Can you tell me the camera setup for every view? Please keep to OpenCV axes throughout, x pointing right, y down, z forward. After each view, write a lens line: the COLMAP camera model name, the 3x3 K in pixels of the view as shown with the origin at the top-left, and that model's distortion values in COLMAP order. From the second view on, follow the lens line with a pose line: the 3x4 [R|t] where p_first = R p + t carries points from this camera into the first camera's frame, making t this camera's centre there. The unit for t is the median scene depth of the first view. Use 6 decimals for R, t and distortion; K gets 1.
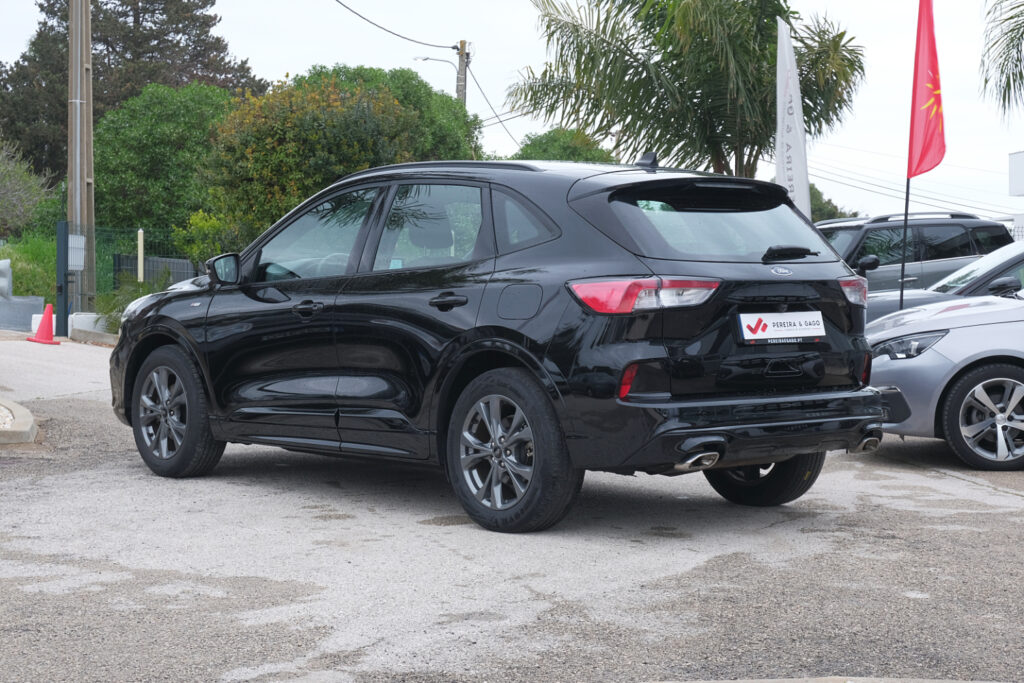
lens RADIAL K [[2005.5, 0, 511.9], [0, 2005.5, 342.3], [0, 0, 1]] dist [-0.151218, 0.000000]
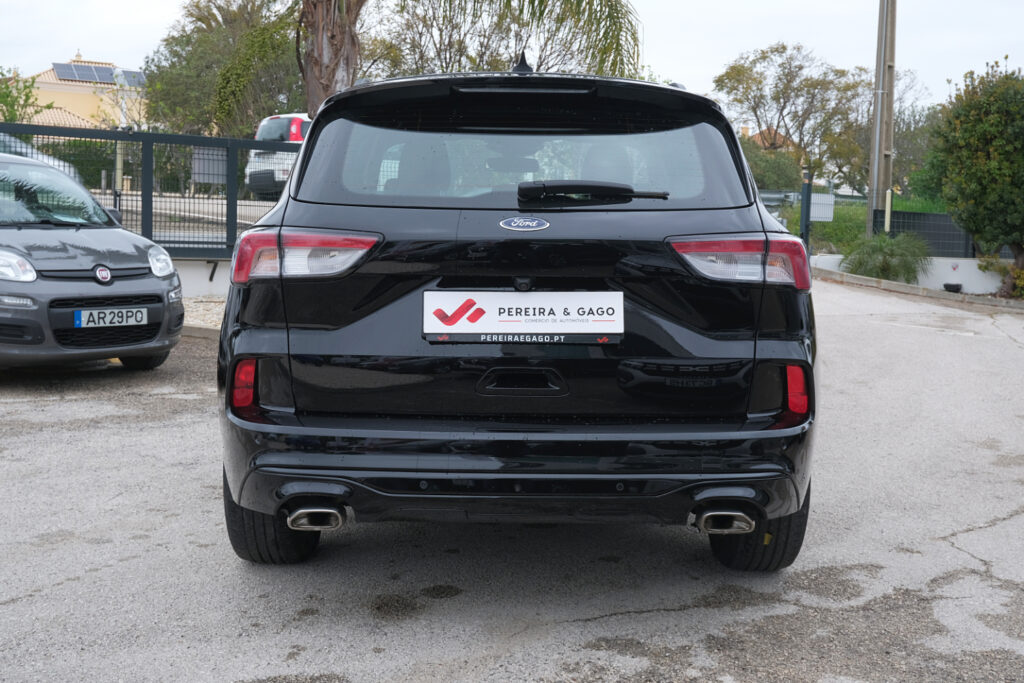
lens RADIAL K [[1217.6, 0, 513.1], [0, 1217.6, 344.1], [0, 0, 1]] dist [0.003189, 0.000000]
pose [[0.767057, 0.077865, -0.636836, 0.138483], [-0.037116, 0.996331, 0.077114, -0.010289], [0.640504, -0.035514, 0.767133, 0.267380]]
